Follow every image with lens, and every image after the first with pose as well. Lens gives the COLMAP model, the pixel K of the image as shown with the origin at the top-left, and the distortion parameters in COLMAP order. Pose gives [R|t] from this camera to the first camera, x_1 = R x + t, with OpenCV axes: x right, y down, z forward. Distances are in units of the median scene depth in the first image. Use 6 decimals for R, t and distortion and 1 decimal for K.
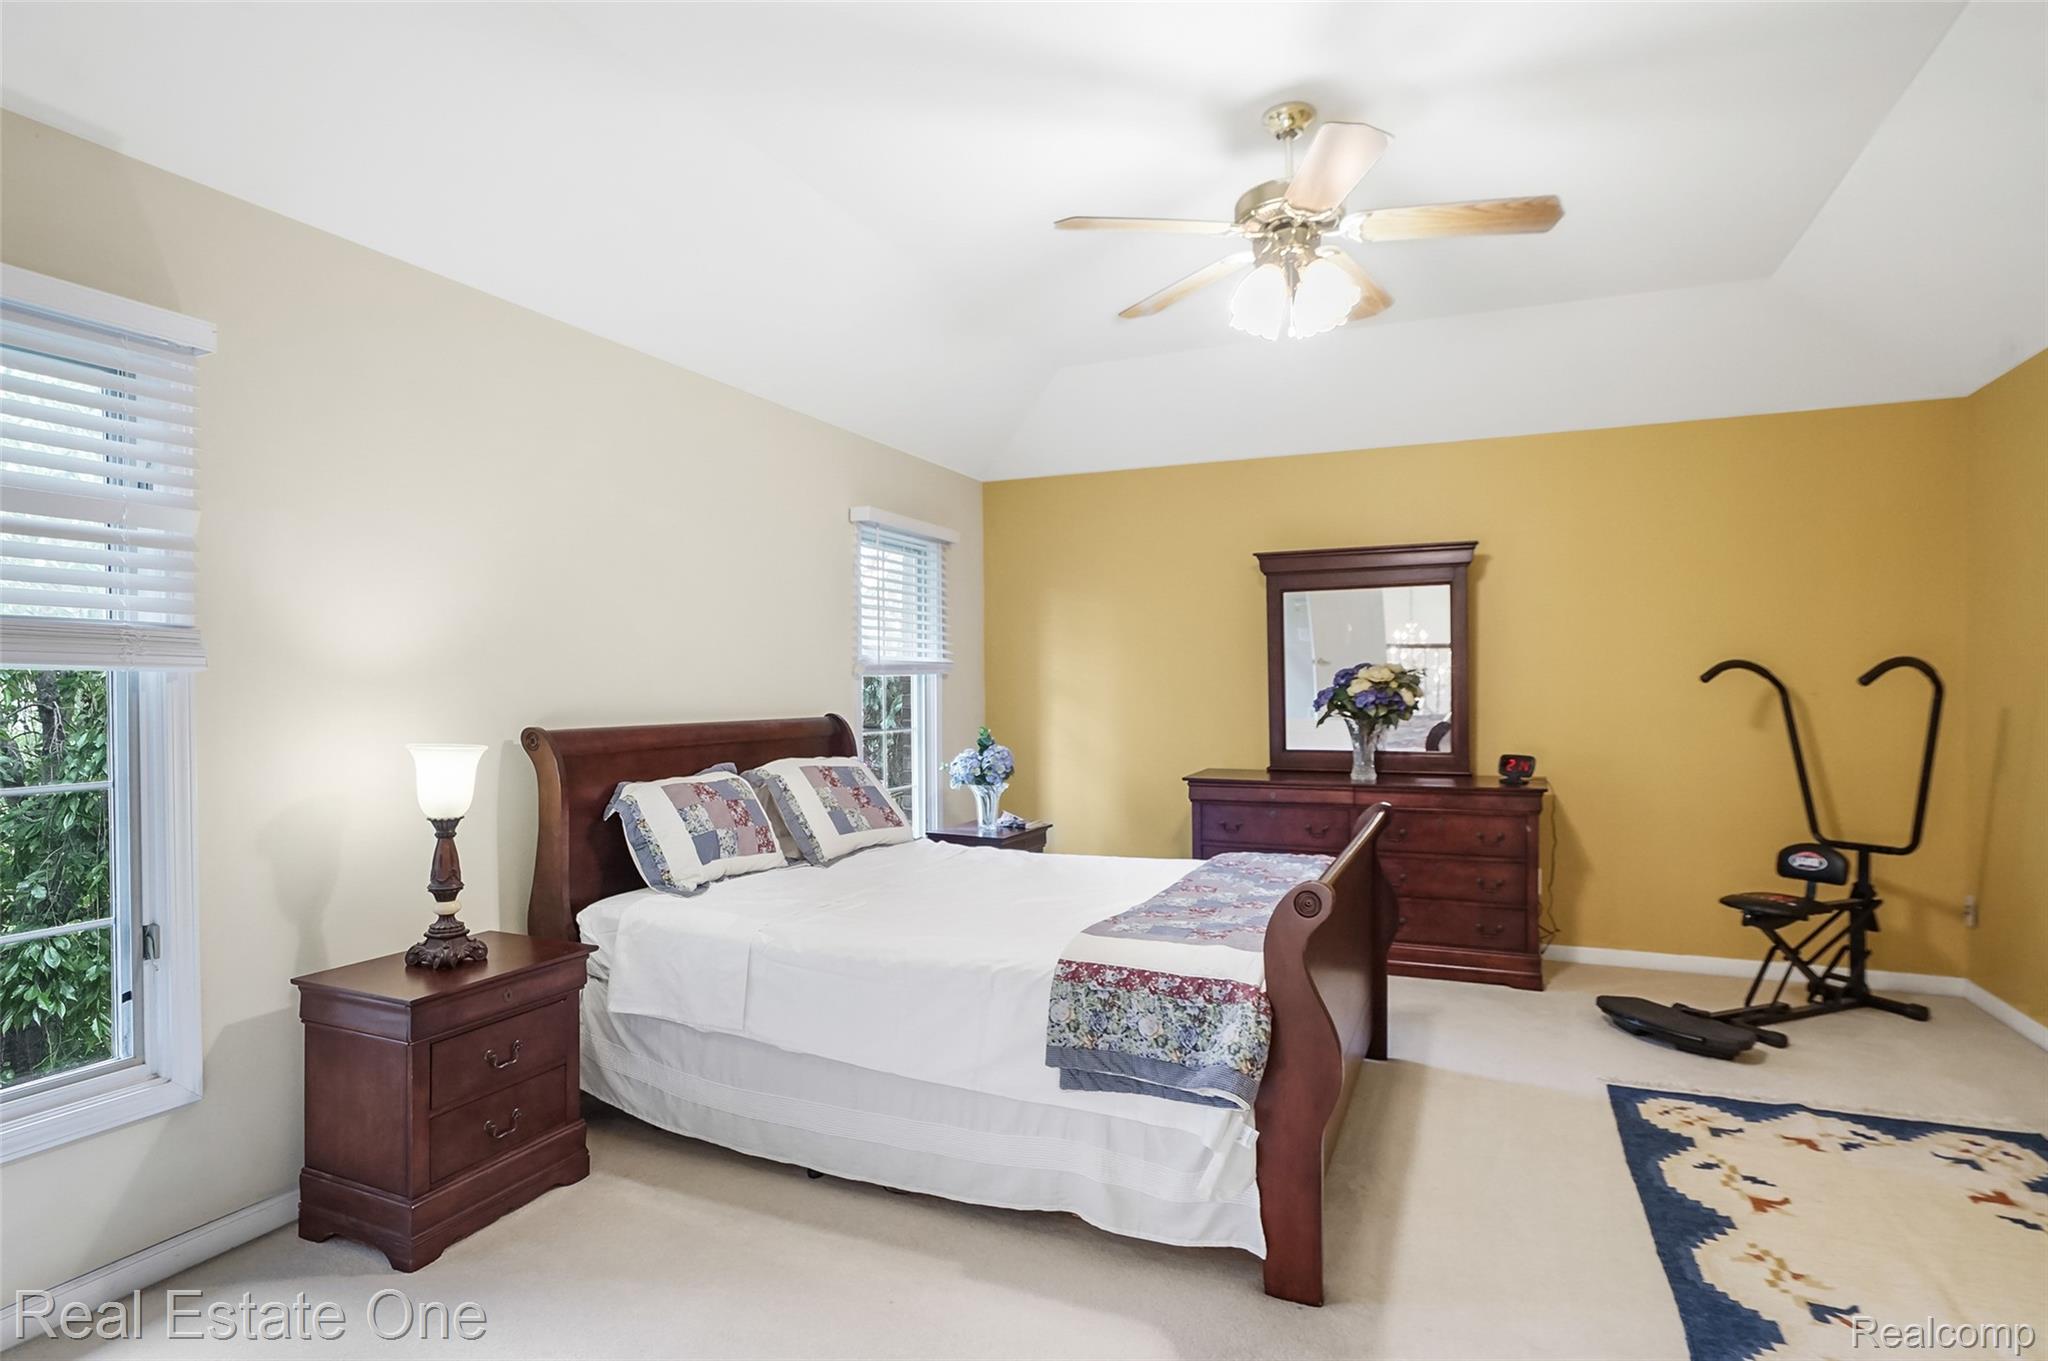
lens RADIAL K [[1066.6, 0, 1024.0], [0, 1066.6, 680.5], [0, 0, 1]] dist [0.002446, 0.000849]
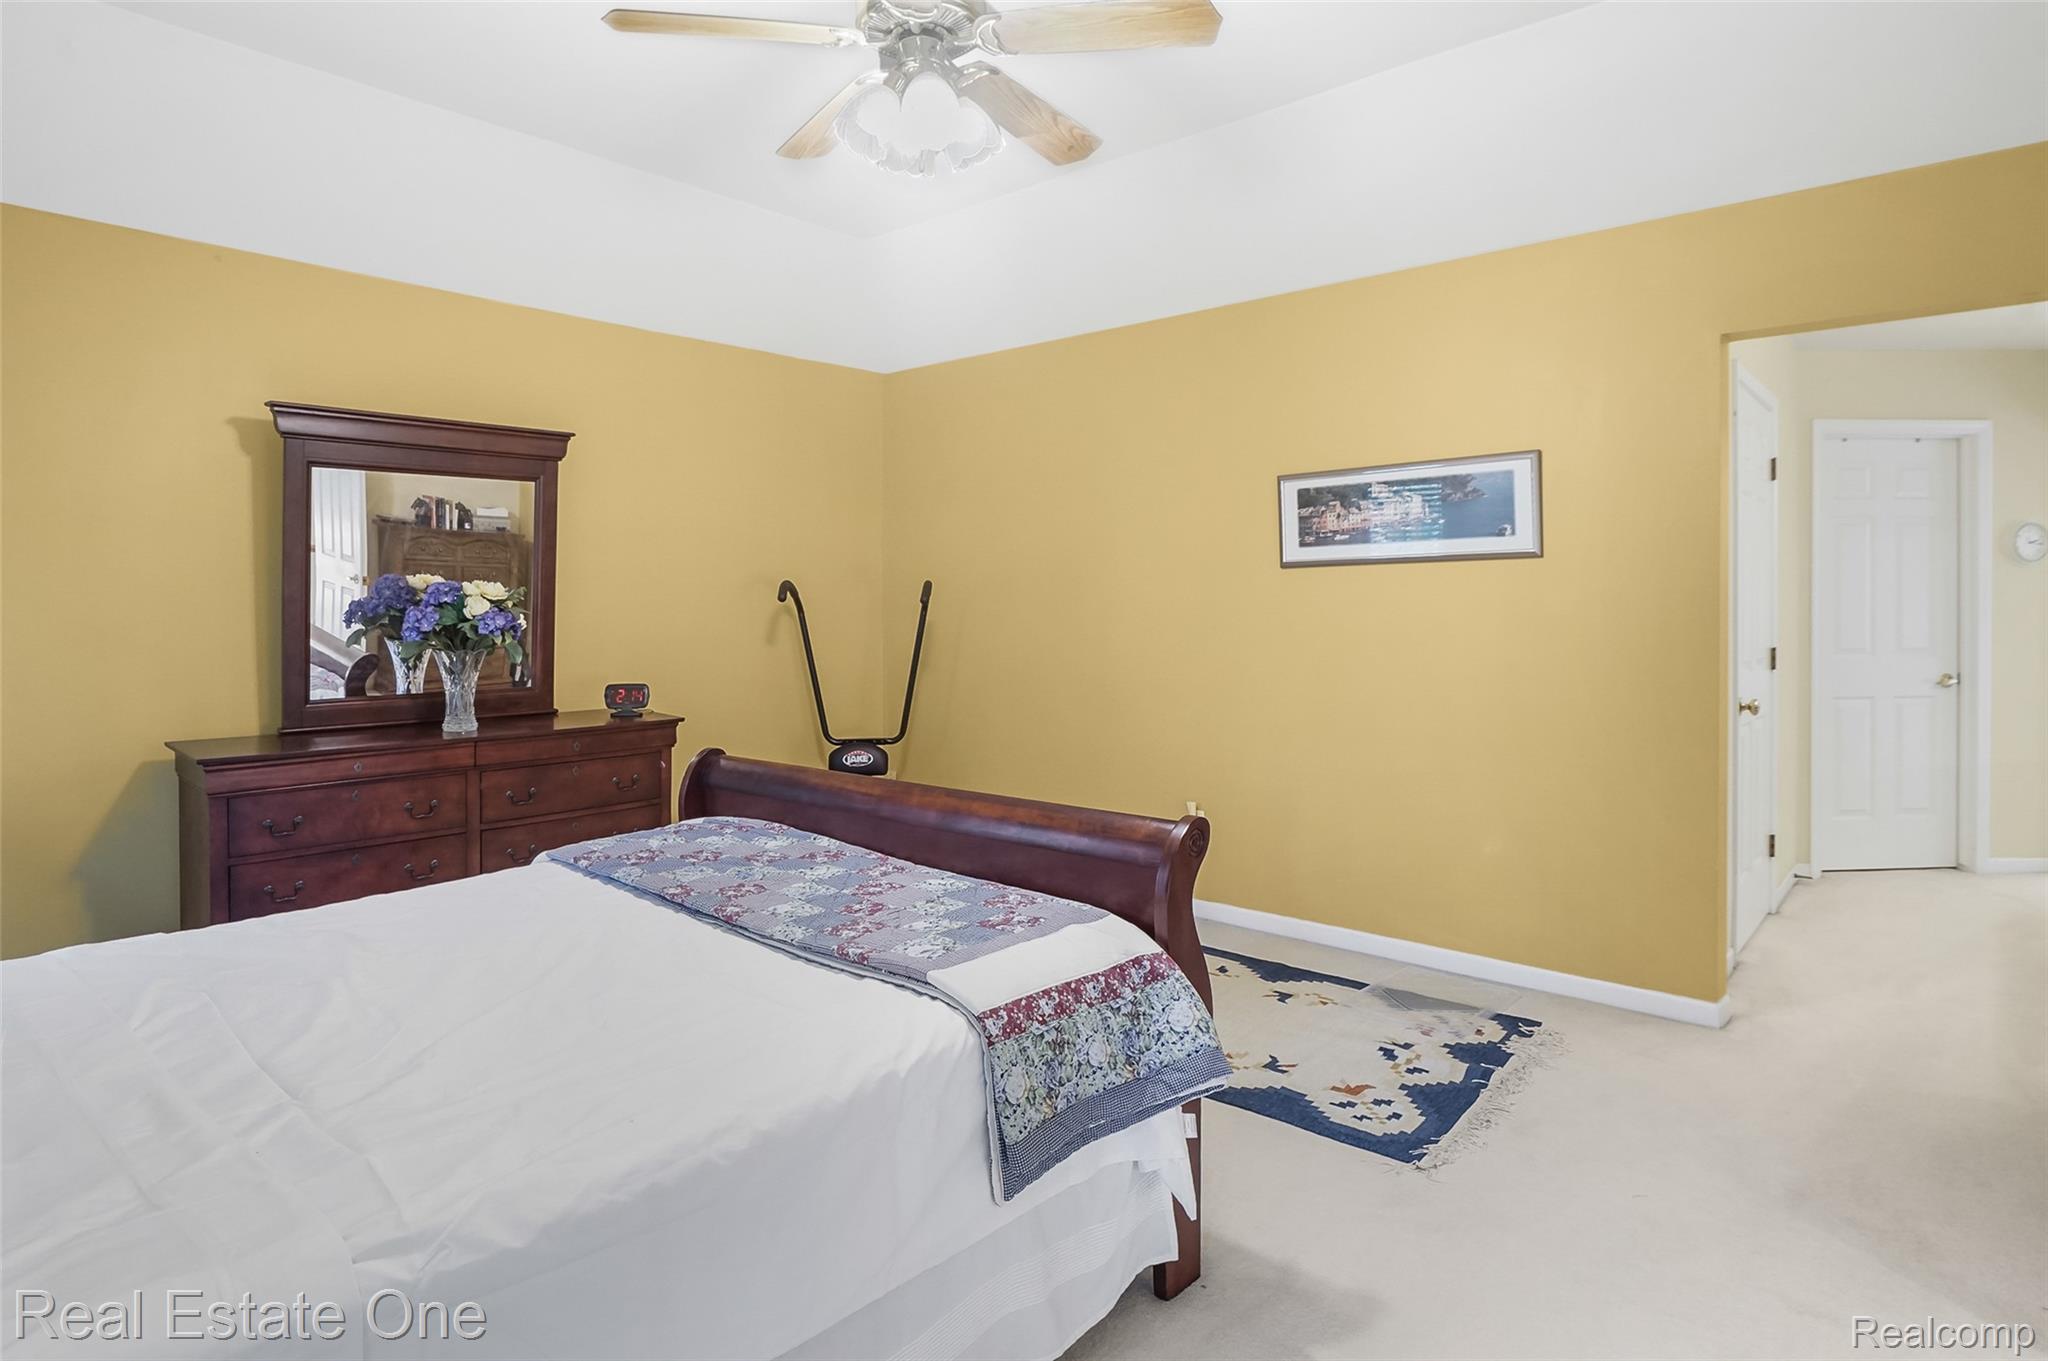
lens RADIAL K [[1143.5, 0, 1016.4], [0, 1143.5, 617.5], [0, 0, 1]] dist [-0.009306, 0.001110]
pose [[0.307821, -0.007280, 0.951417, -0.379805], [-0.003513, 0.999955, 0.008789, 0.006148], [-0.951438, -0.006048, 0.307781, 0.459704]]
